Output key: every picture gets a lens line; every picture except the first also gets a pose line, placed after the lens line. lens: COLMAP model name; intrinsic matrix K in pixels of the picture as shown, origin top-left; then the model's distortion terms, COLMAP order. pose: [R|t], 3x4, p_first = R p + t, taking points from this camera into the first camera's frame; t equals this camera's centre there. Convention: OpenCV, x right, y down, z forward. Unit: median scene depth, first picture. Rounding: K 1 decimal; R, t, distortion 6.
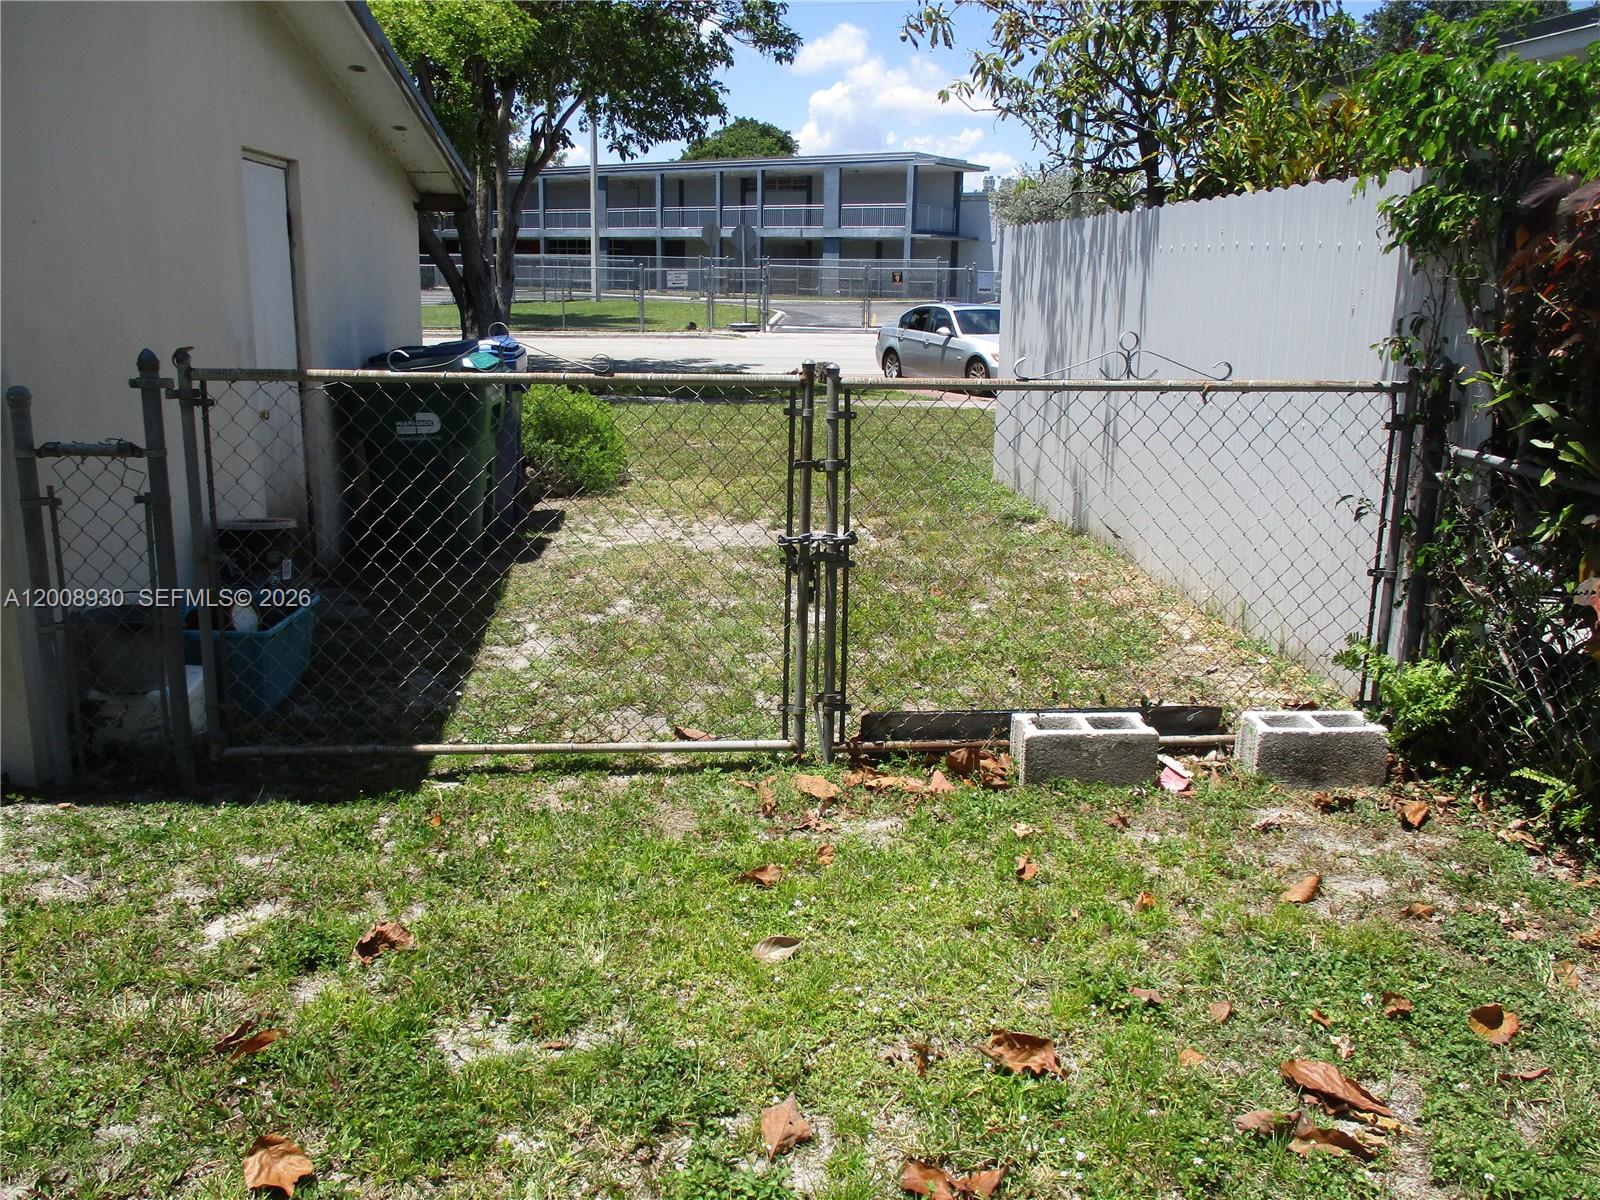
lens RADIAL K [[1335.7, 0, 798.3], [0, 1335.7, 598.3], [0, 0, 1]] dist [-0.030836, 0.016885]
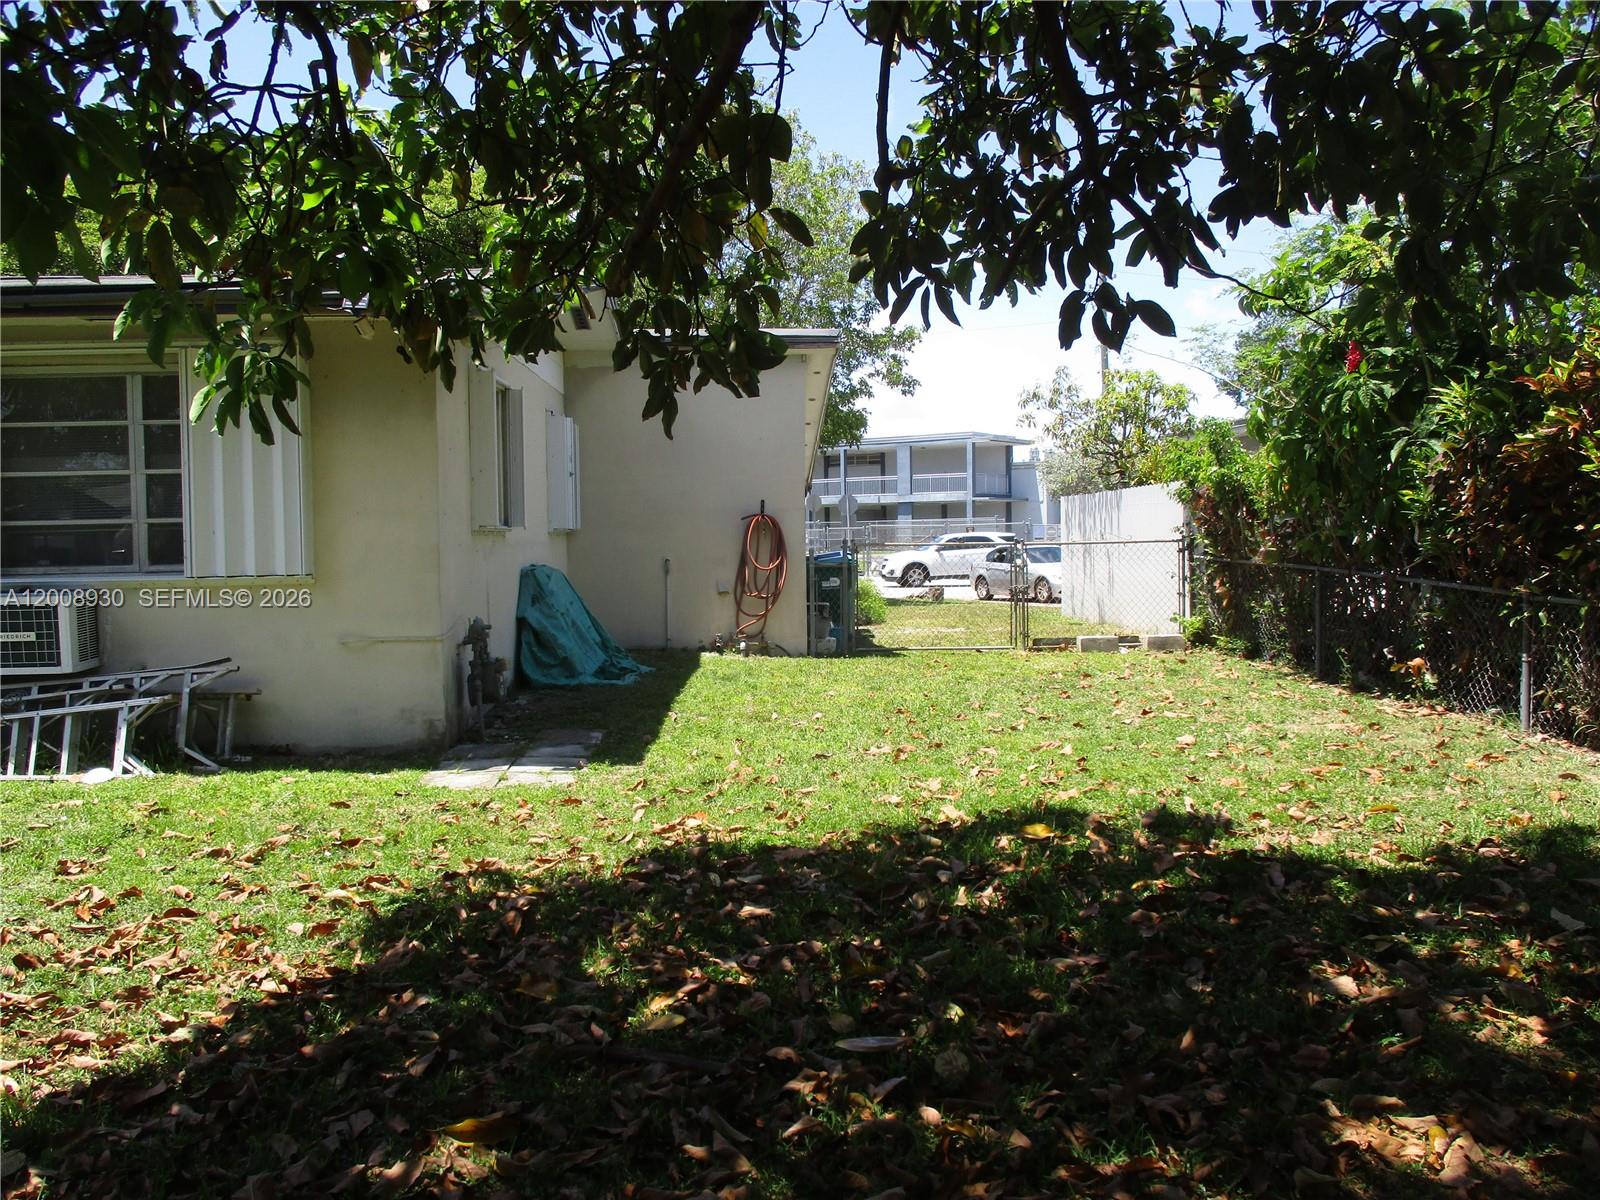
lens RADIAL K [[1335.7, 0, 800.6], [0, 1335.7, 600.4], [0, 0, 1]] dist [-0.030836, 0.016885]
pose [[0.998931, -0.029428, -0.035640, -0.030290], [0.022090, 0.981320, -0.191110, 0.045105], [0.040598, 0.190119, 0.980921, -0.172326]]
